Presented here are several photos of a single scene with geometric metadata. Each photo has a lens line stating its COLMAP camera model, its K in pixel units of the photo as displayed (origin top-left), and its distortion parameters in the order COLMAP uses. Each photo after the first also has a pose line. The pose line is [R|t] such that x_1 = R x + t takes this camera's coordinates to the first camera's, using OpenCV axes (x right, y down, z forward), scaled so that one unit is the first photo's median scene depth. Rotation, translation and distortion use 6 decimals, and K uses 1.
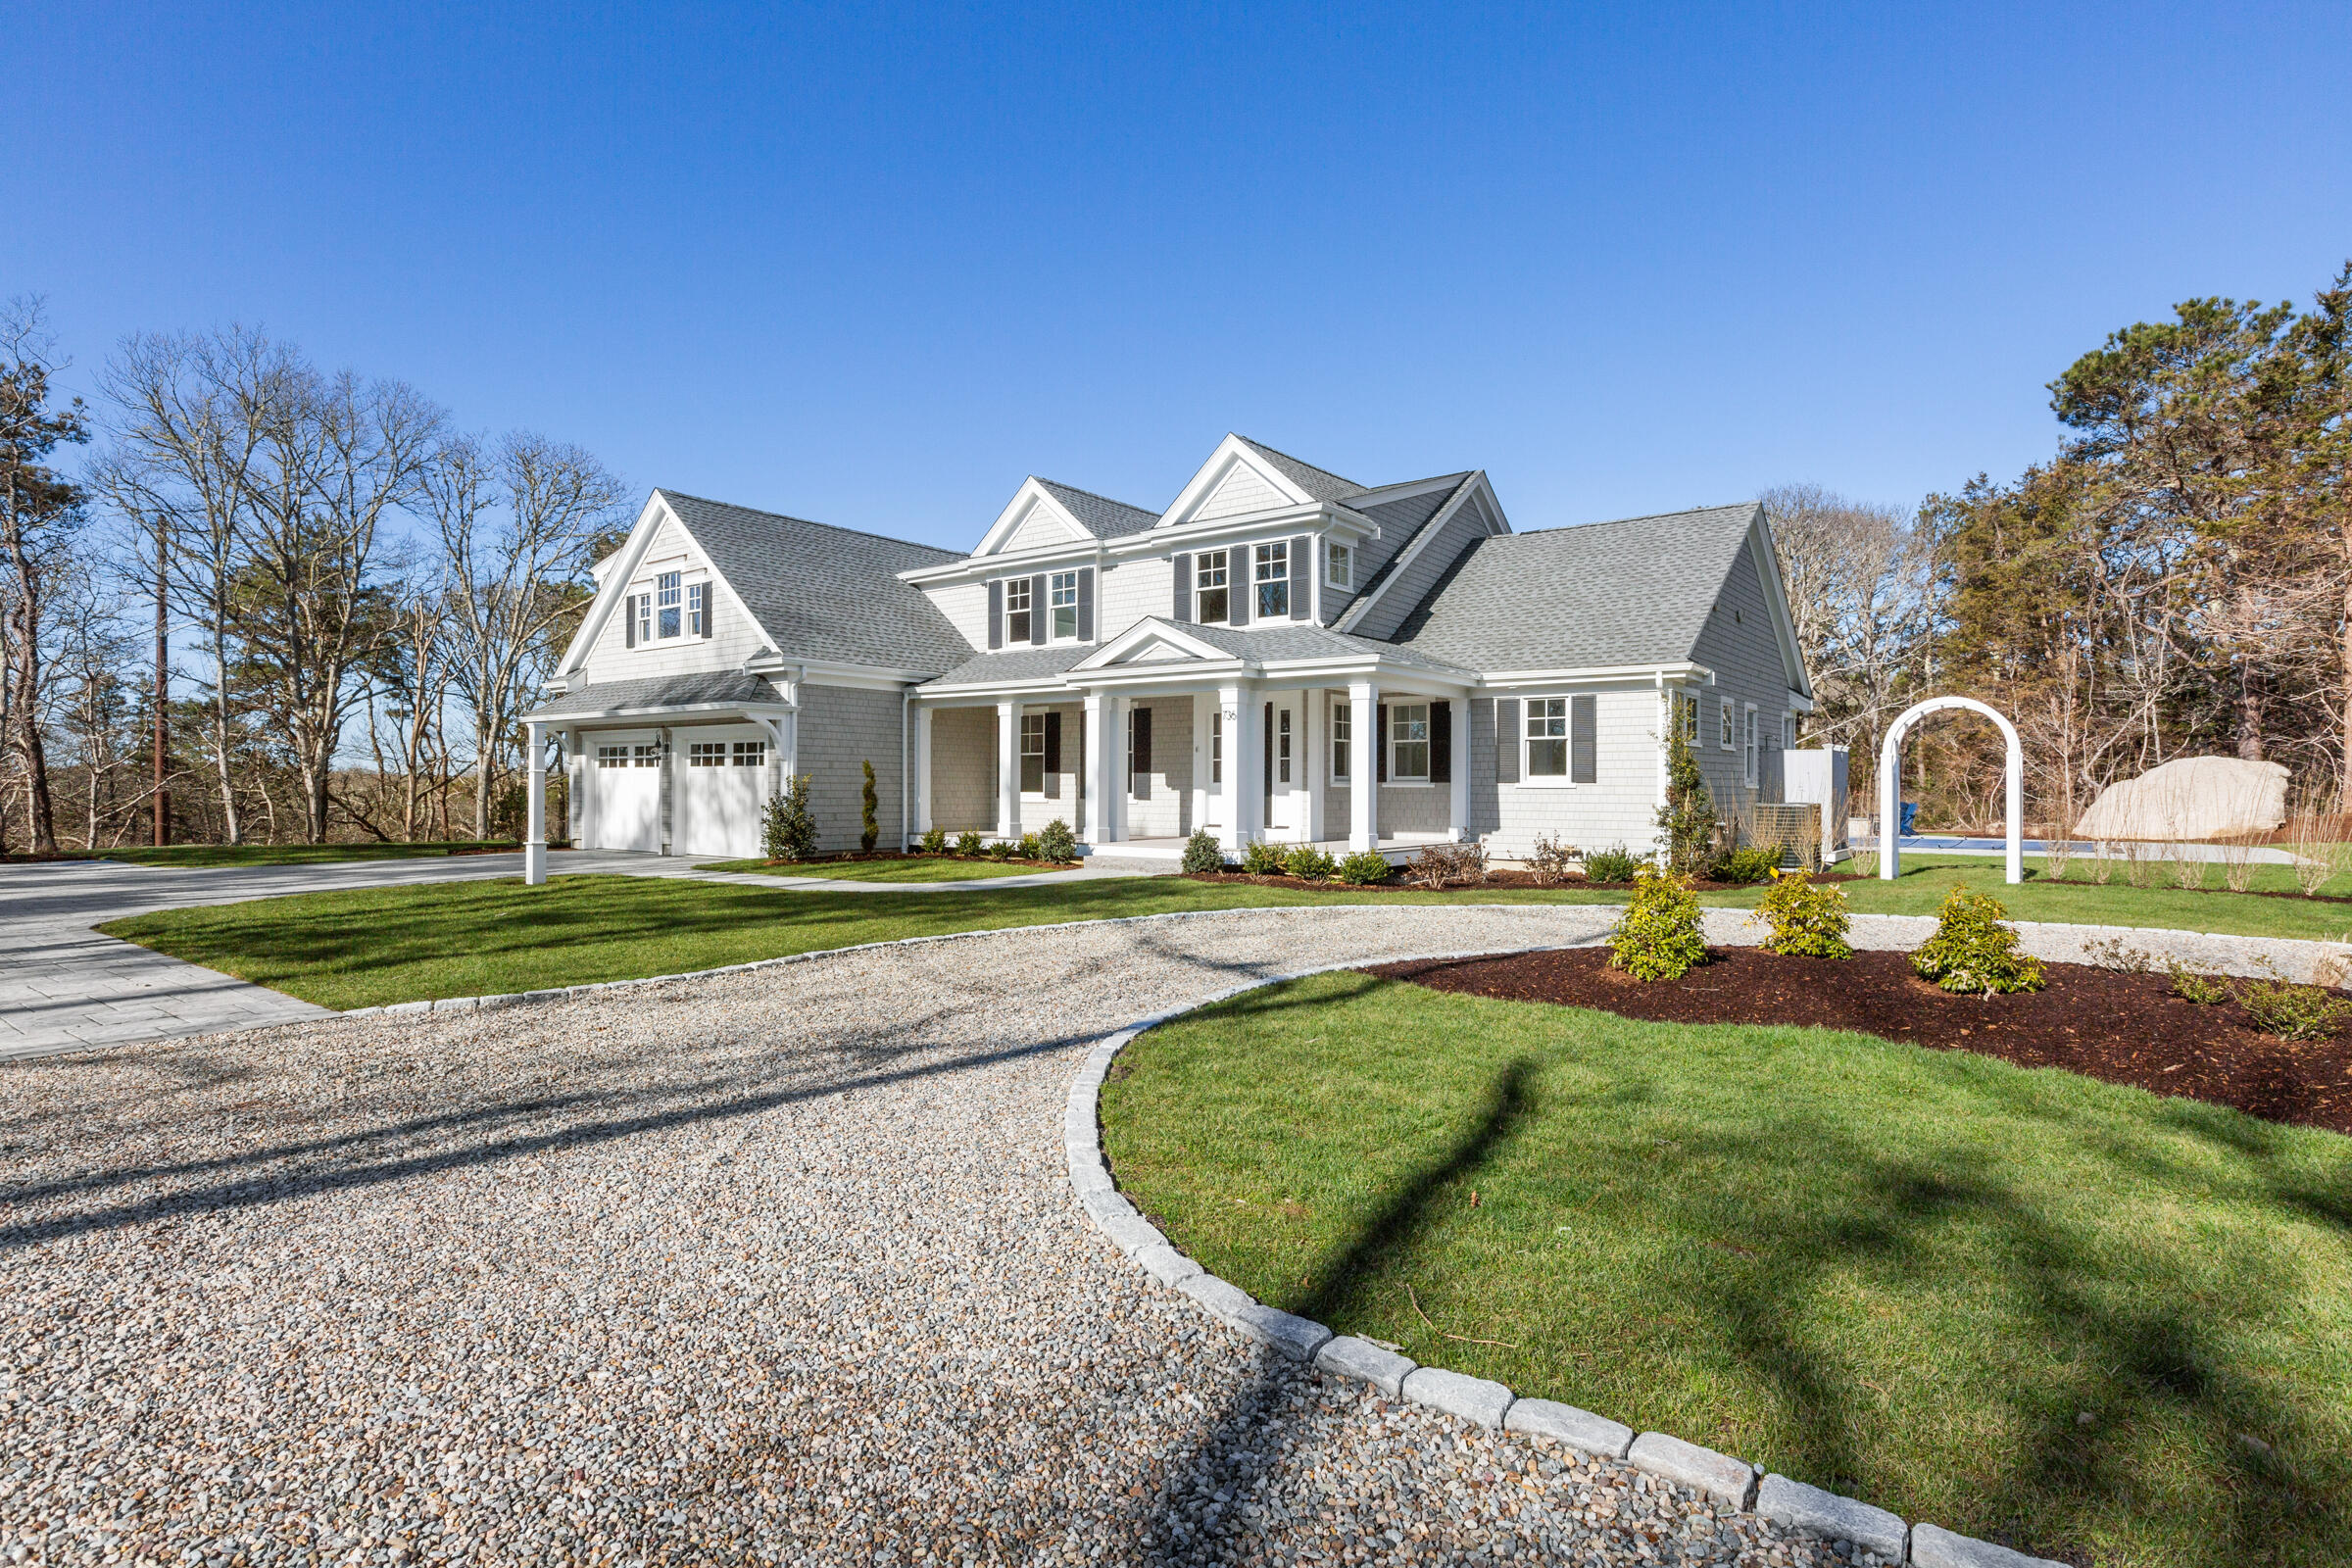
lens RADIAL K [[1218.6, 0, 1176.0], [0, 1218.6, 784.0], [0, 0, 1]] dist [-0.000404, -0.000751]
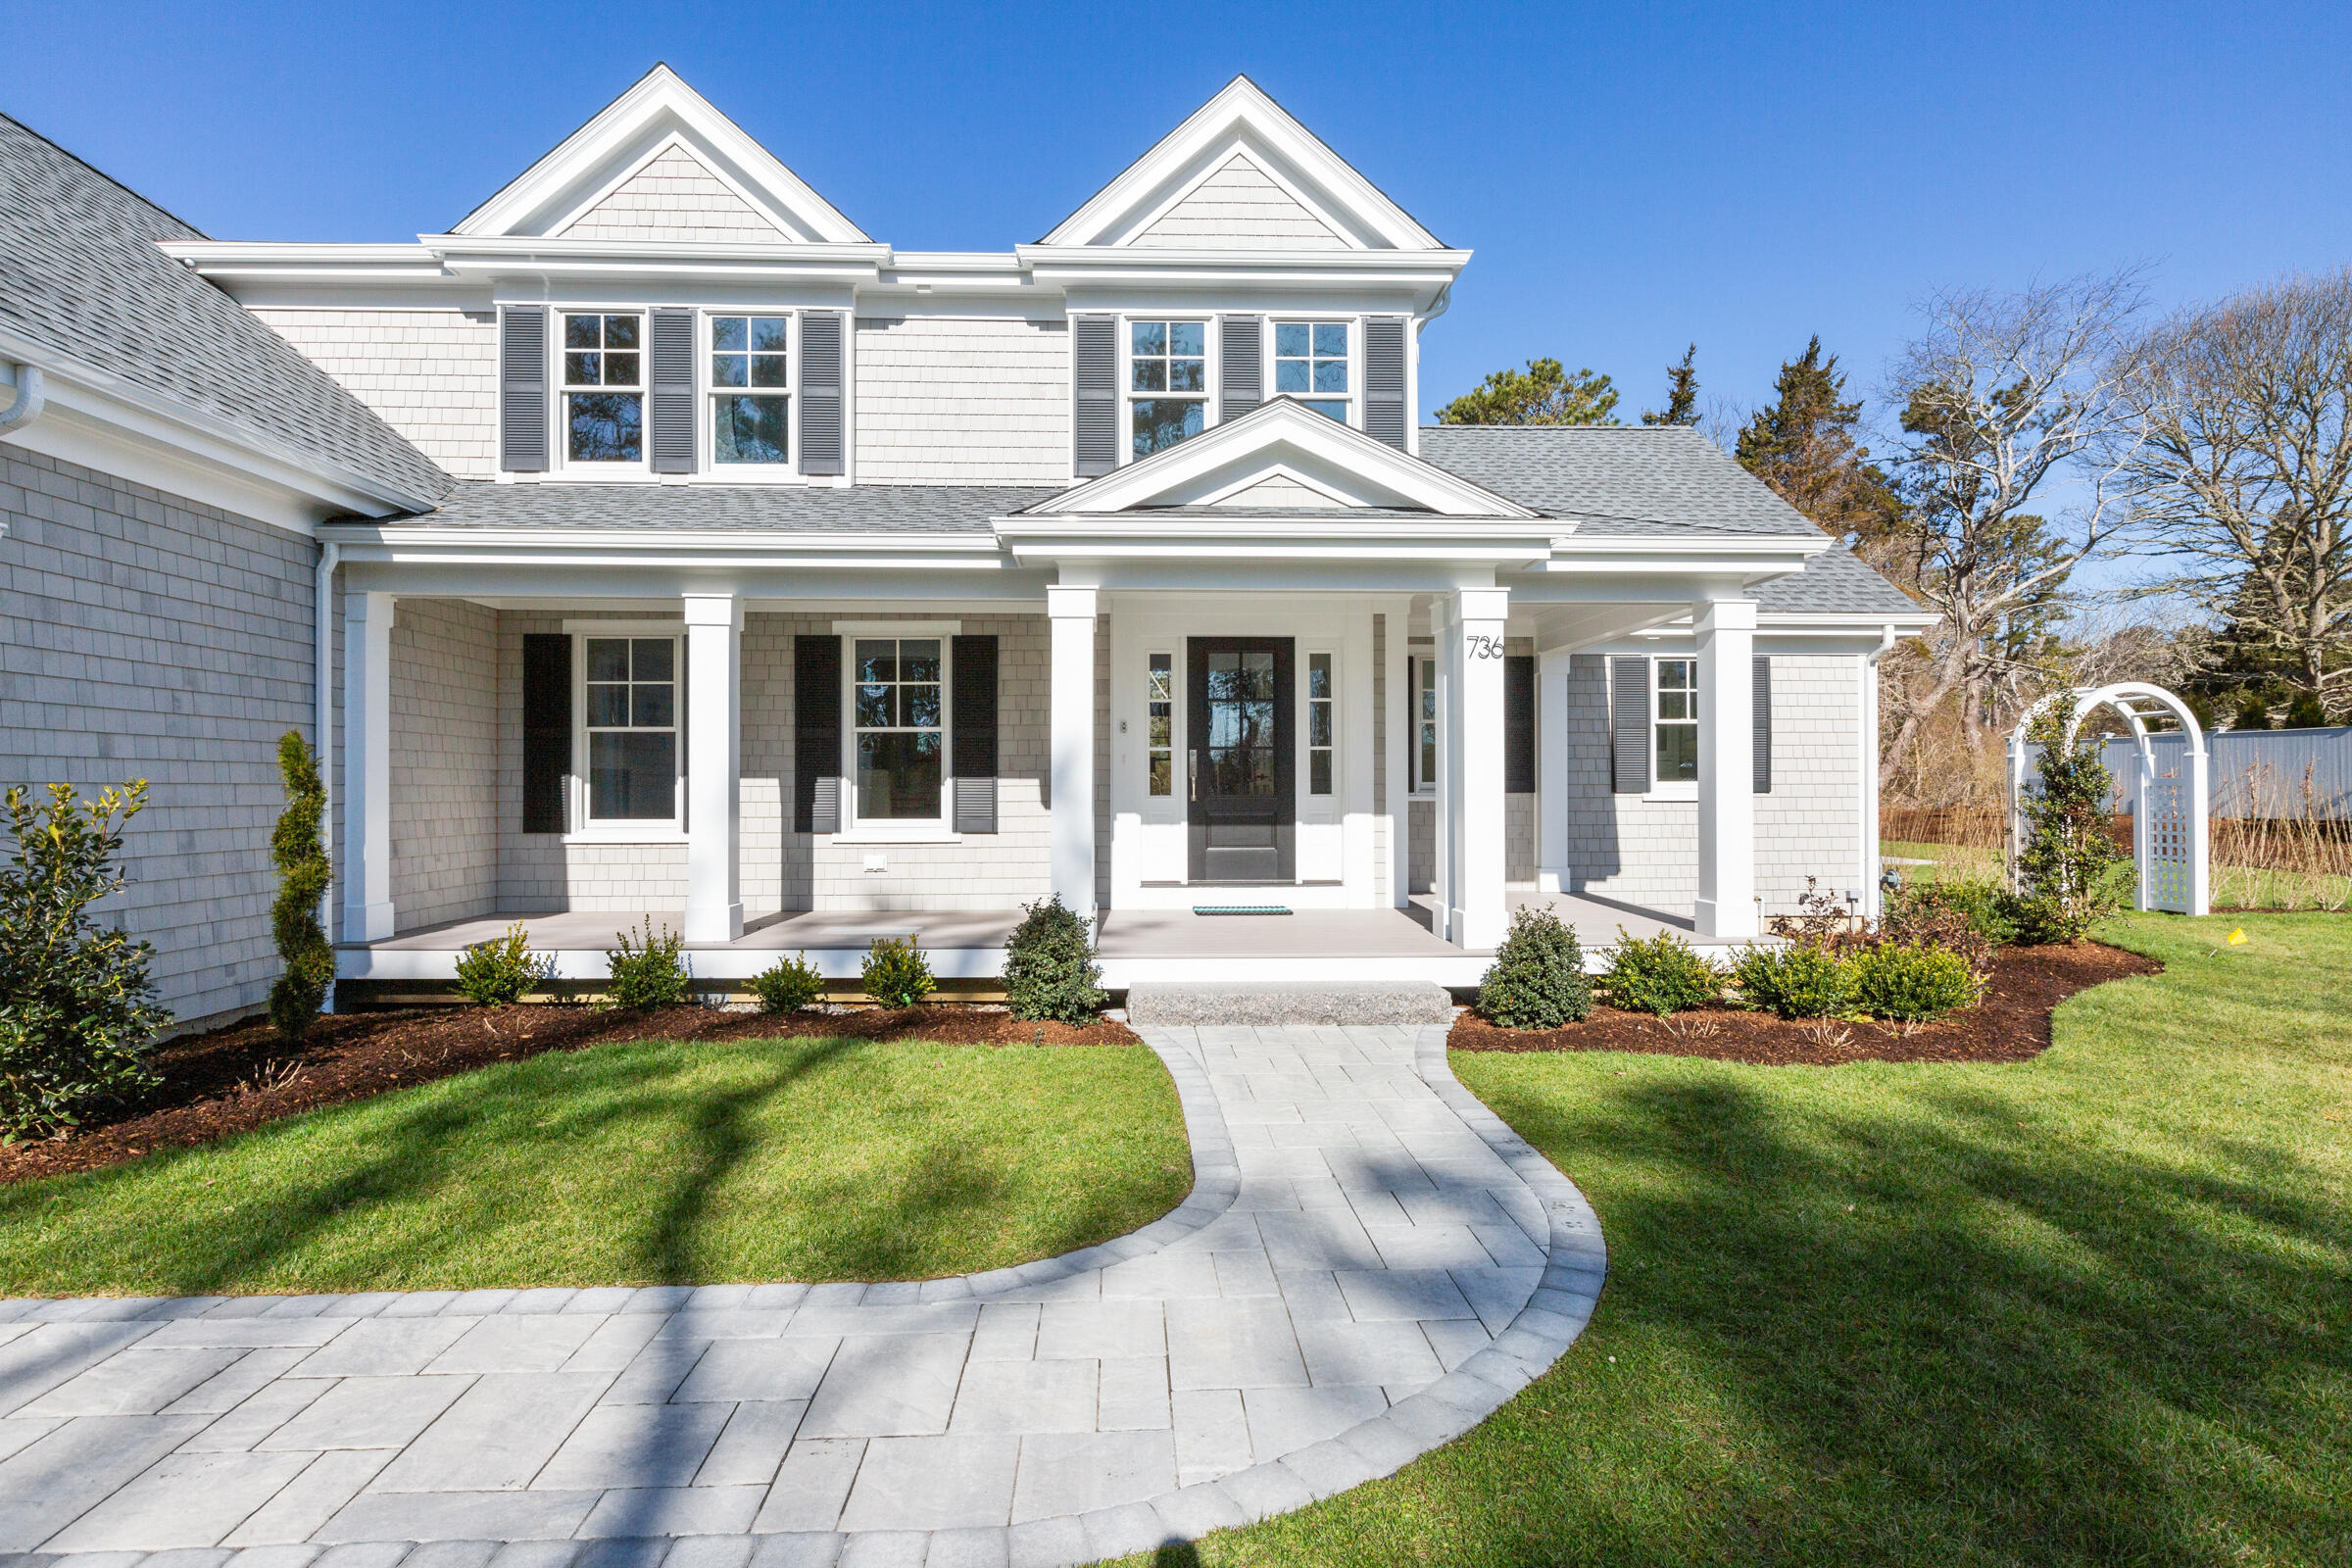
lens RADIAL K [[1218.6, 0, 1176.0], [0, 1218.6, 784.0], [0, 0, 1]] dist [-0.000404, -0.000751]
pose [[0.767384, -0.002632, 0.641182, -0.262062], [0.003242, 0.999995, 0.000225, -0.005691], [-0.641179, 0.001906, 0.767389, 0.586700]]
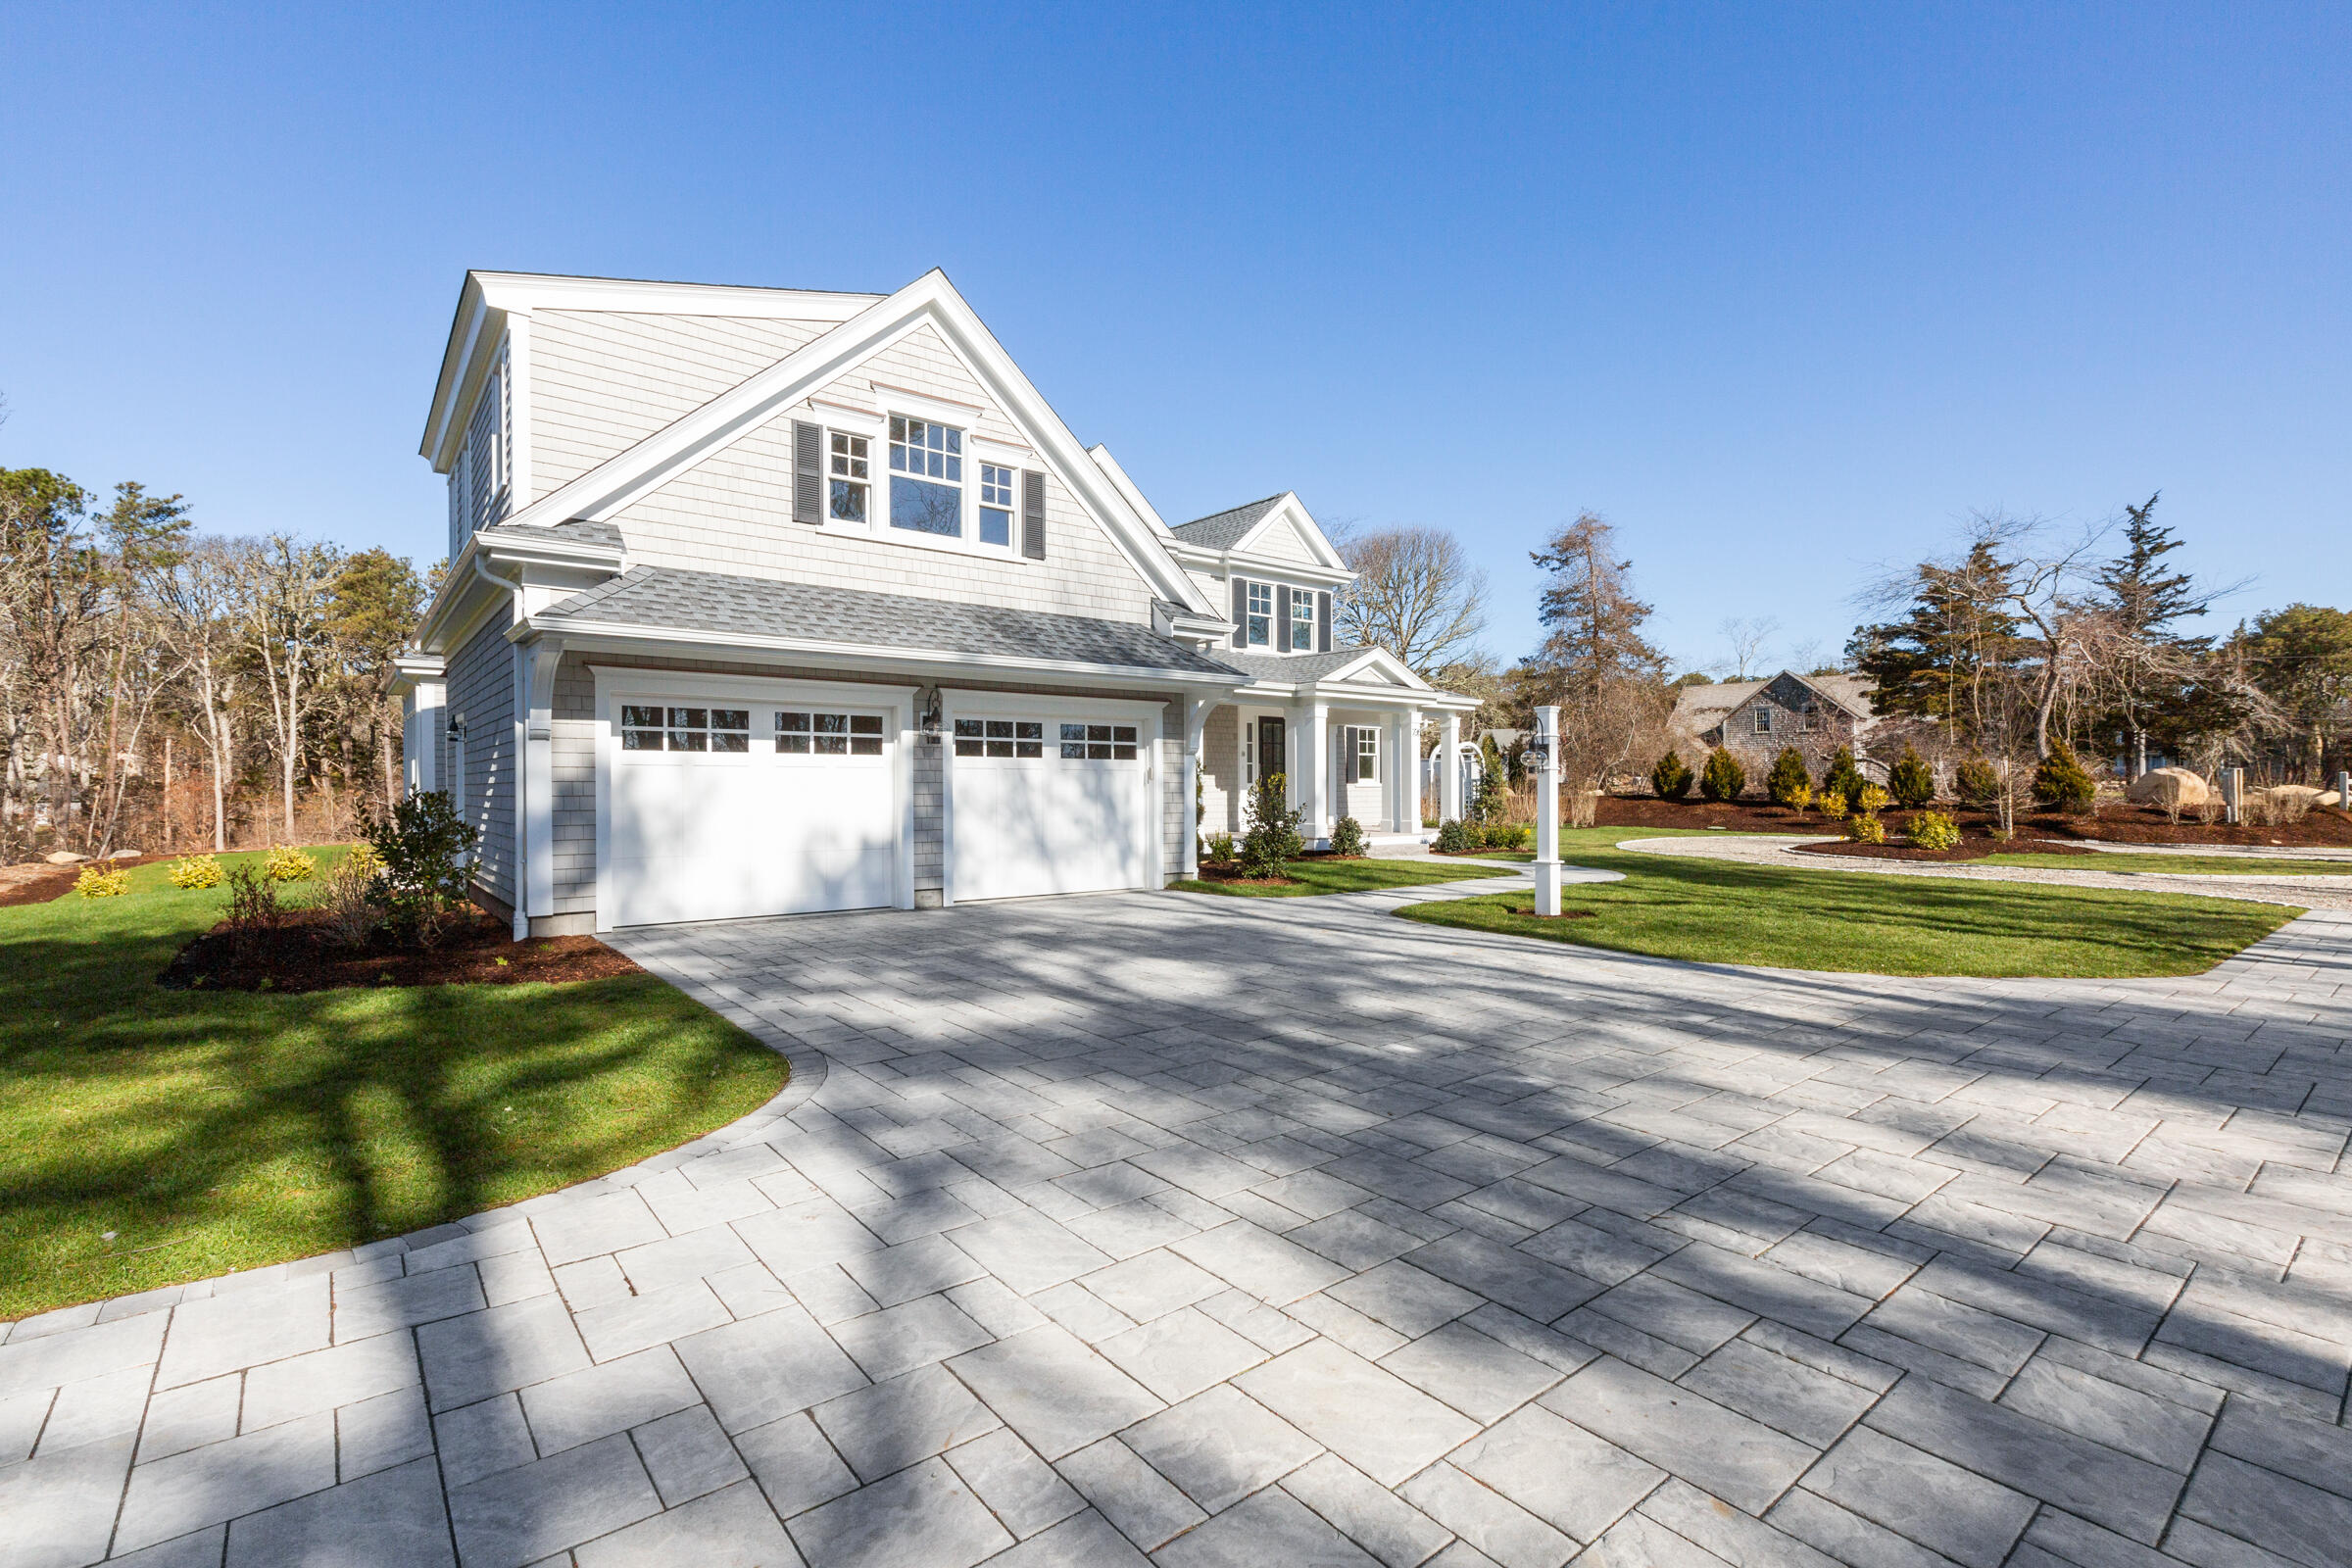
lens RADIAL K [[1057.0, 0, 1179.0], [0, 1057.0, 808.0], [0, 0, 1]] dist [-0.002063, 0.000031]
pose [[0.228296, -0.022721, 0.973327, -0.908148], [0.001134, 0.999733, 0.023071, -0.000640], [-0.973591, -0.004163, 0.228261, 0.791113]]
